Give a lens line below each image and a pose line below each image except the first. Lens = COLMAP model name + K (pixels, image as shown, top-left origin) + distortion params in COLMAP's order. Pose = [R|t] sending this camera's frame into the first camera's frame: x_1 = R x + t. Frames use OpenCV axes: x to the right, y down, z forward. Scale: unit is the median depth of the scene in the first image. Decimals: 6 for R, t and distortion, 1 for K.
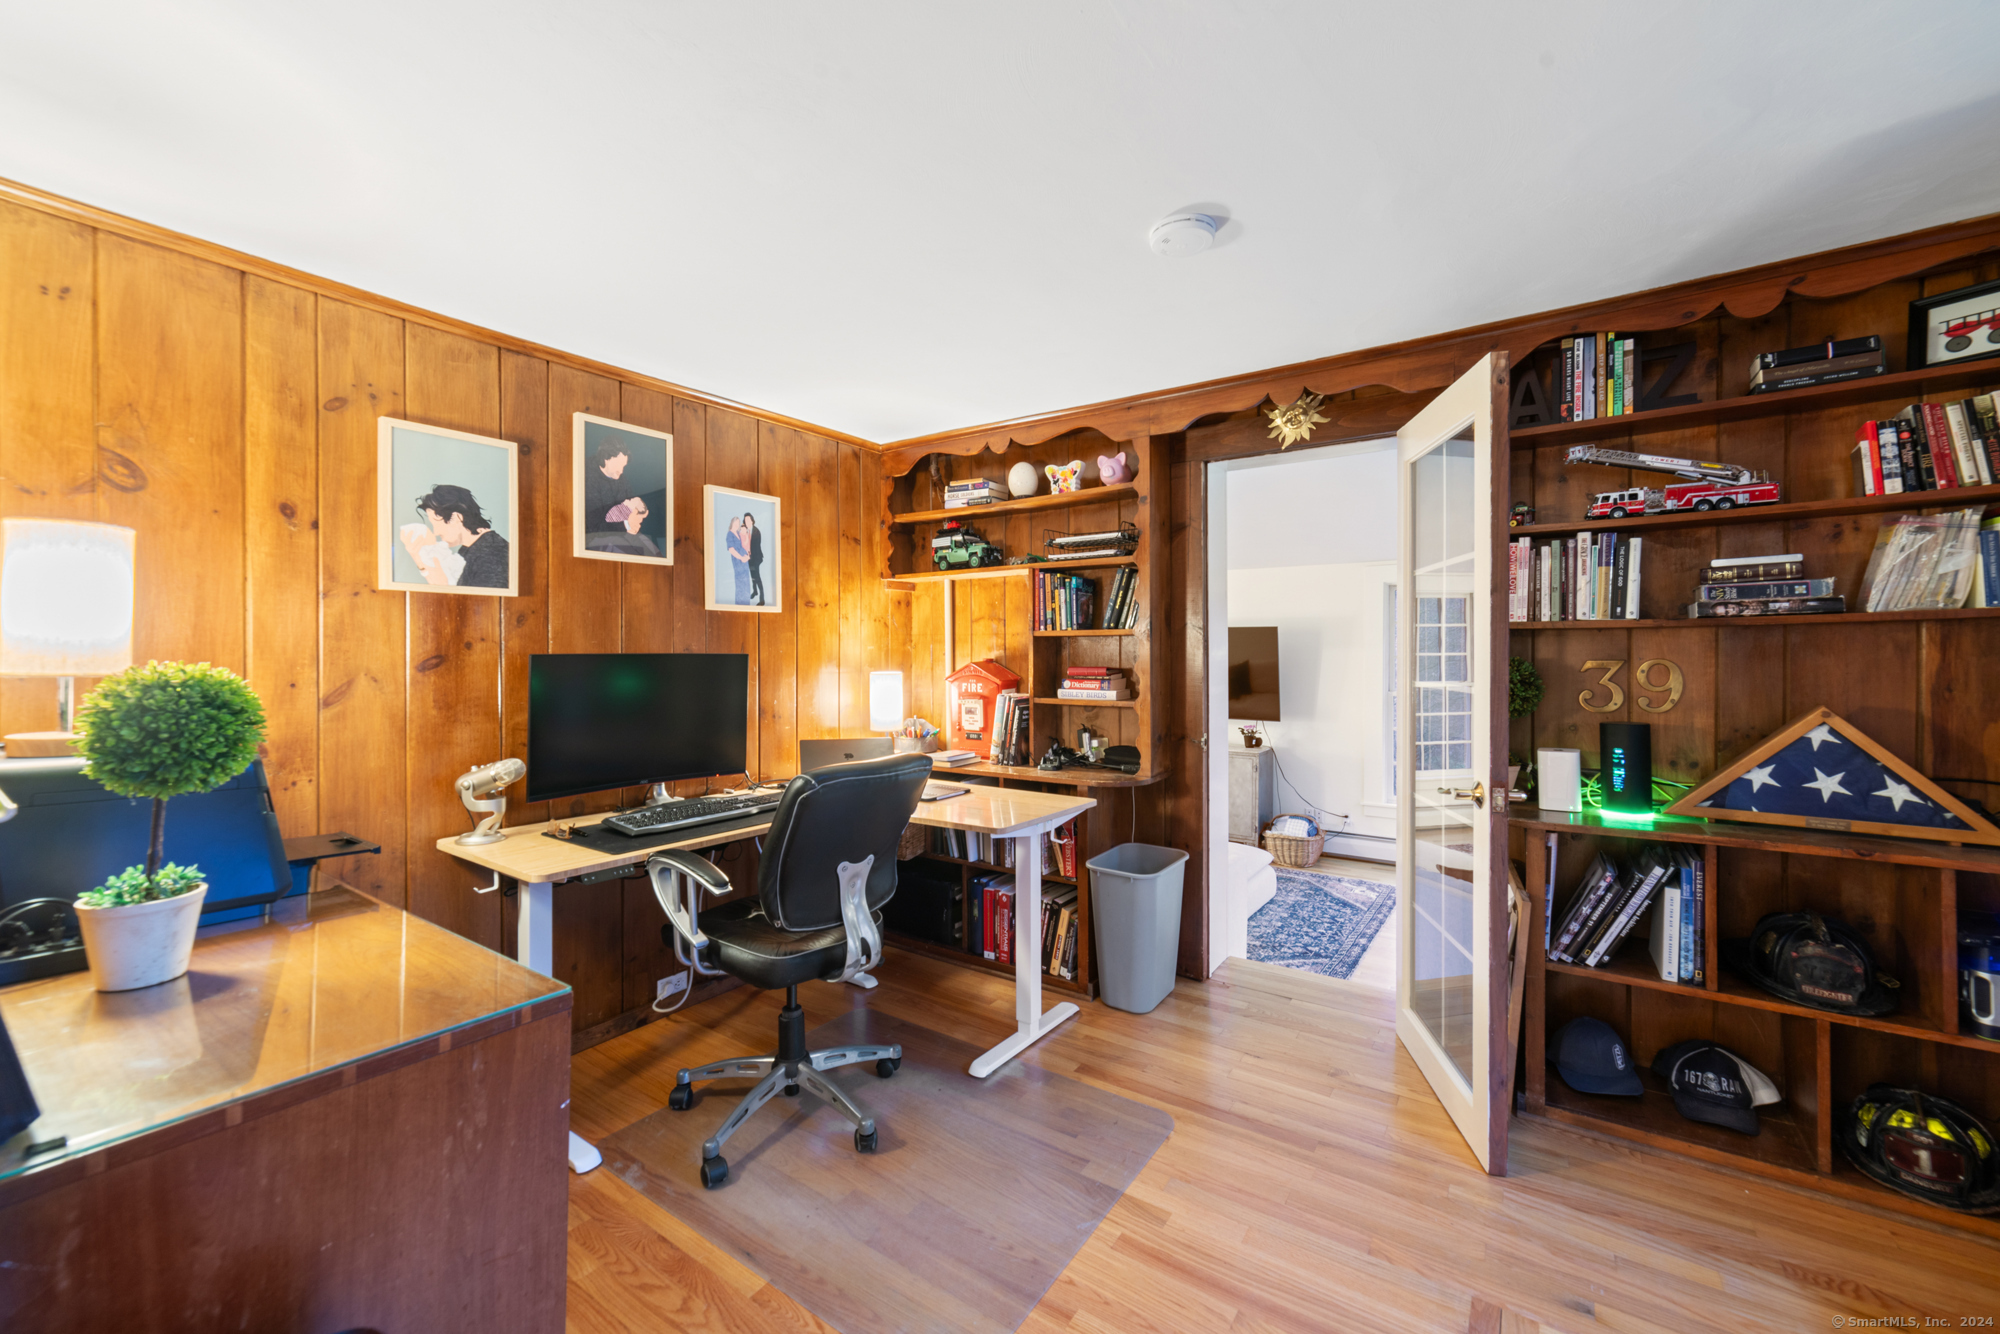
lens RADIAL K [[785.7, 0, 1004.7], [0, 785.7, 657.2], [0, 0, 1]] dist [-0.006548, 0.003036]
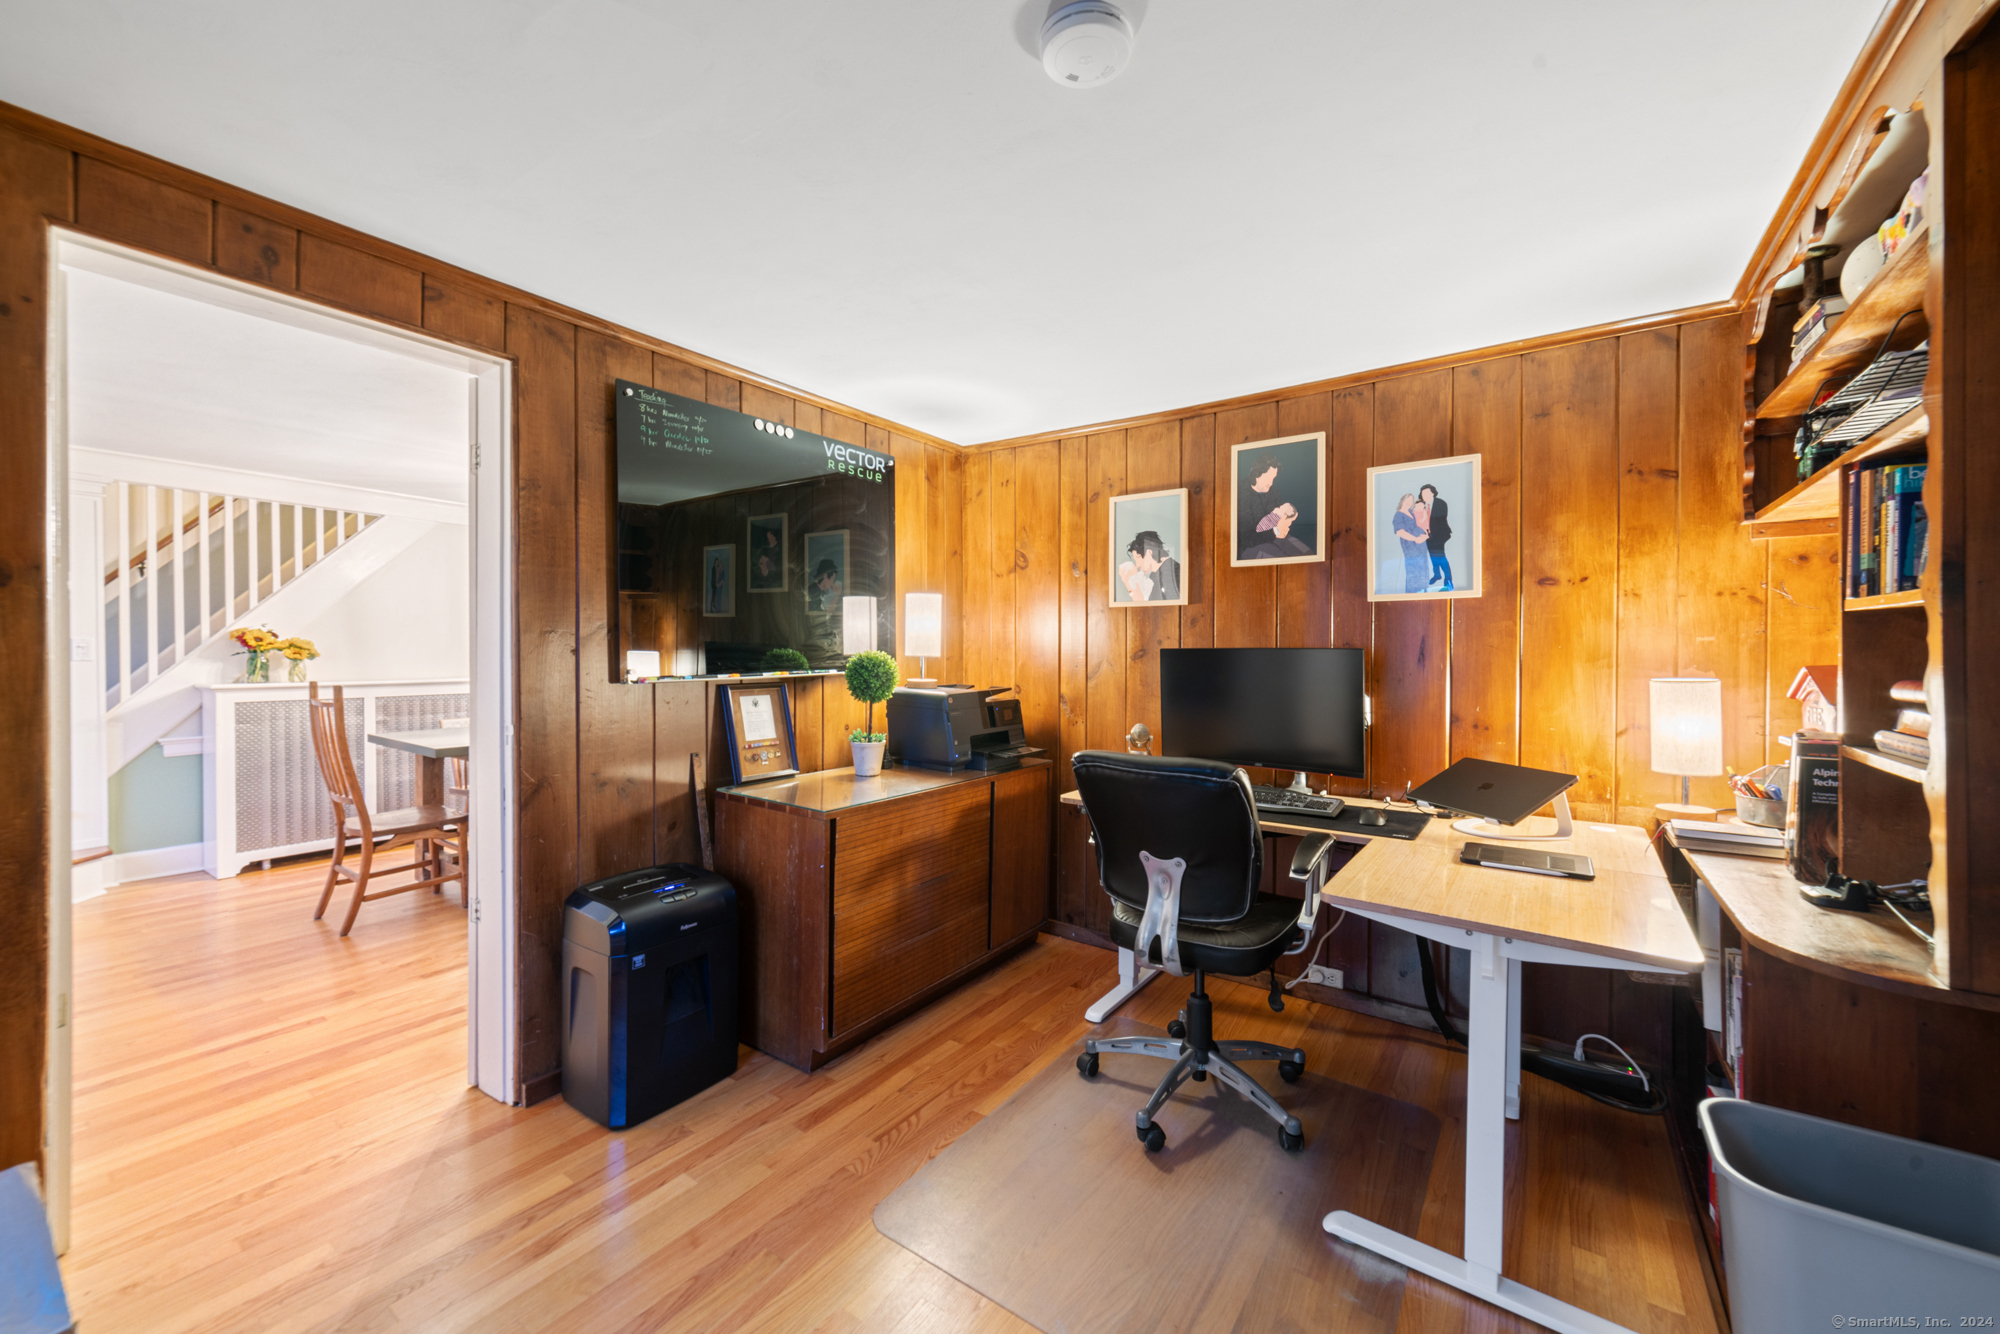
lens RADIAL K [[785.7, 0, 995.1], [0, 785.7, 656.4], [0, 0, 1]] dist [-0.006548, 0.003036]
pose [[-0.017508, 0.010774, -0.999789, 0.622475], [-0.007138, 0.999915, 0.010900, -0.002032], [0.999821, 0.007328, -0.017429, 0.623032]]
